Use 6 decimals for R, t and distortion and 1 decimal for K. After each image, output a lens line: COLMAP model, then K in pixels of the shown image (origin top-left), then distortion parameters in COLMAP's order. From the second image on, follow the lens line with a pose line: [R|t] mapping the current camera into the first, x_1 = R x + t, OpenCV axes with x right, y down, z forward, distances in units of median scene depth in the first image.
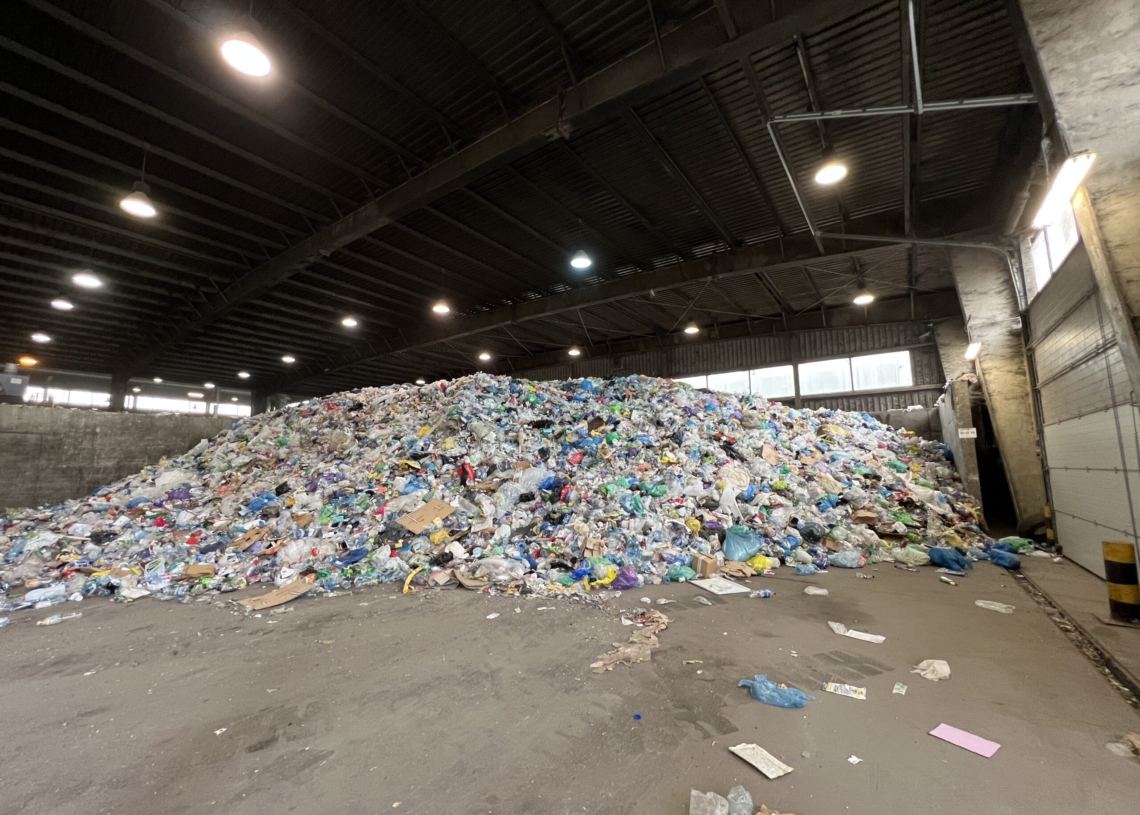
lens RADIAL K [[459.9, 0, 568.8], [0, 459.9, 400.9], [0, 0, 1]] dist [0.006401, -0.000198]
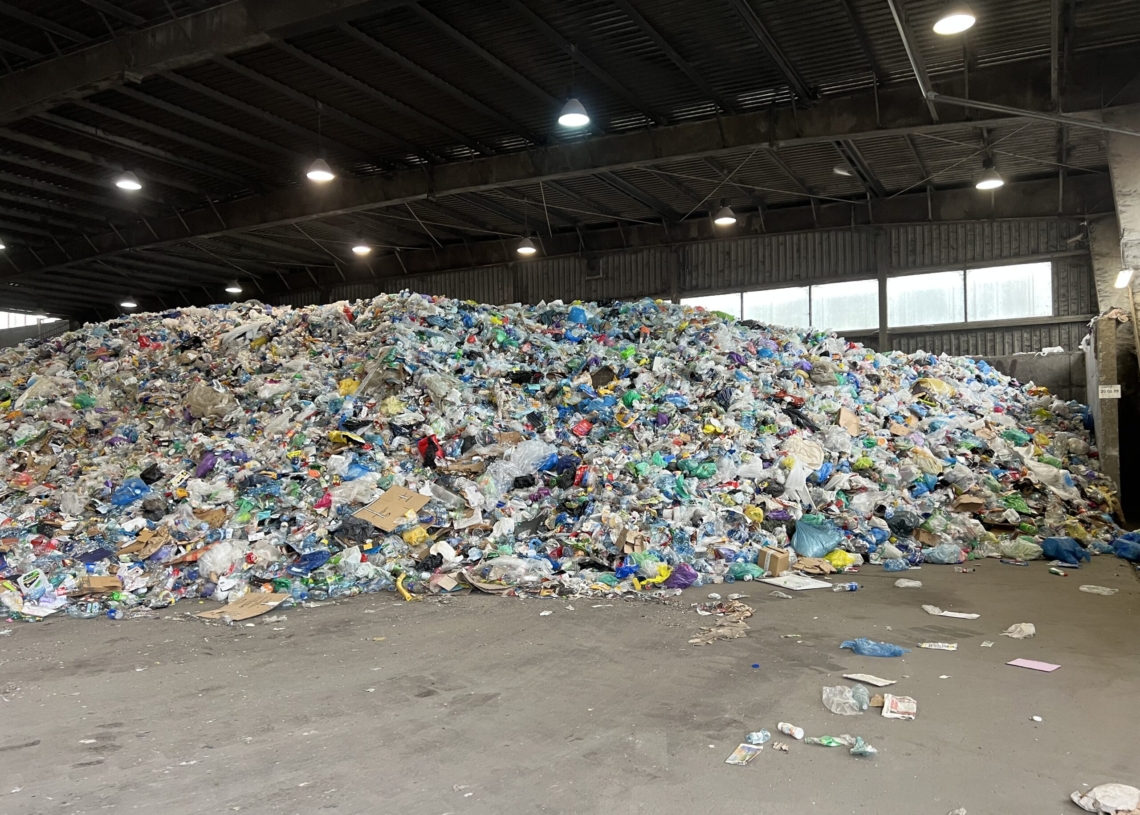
lens RADIAL K [[860.6, 0, 570.0], [0, 860.6, 407.5], [0, 0, 1]] dist [0.102467, -0.126749]
pose [[0.991694, 0.000471, 0.128620, -0.171424], [-0.013532, 0.994826, 0.100693, -0.036241], [-0.127907, -0.101597, 0.986569, -0.280695]]
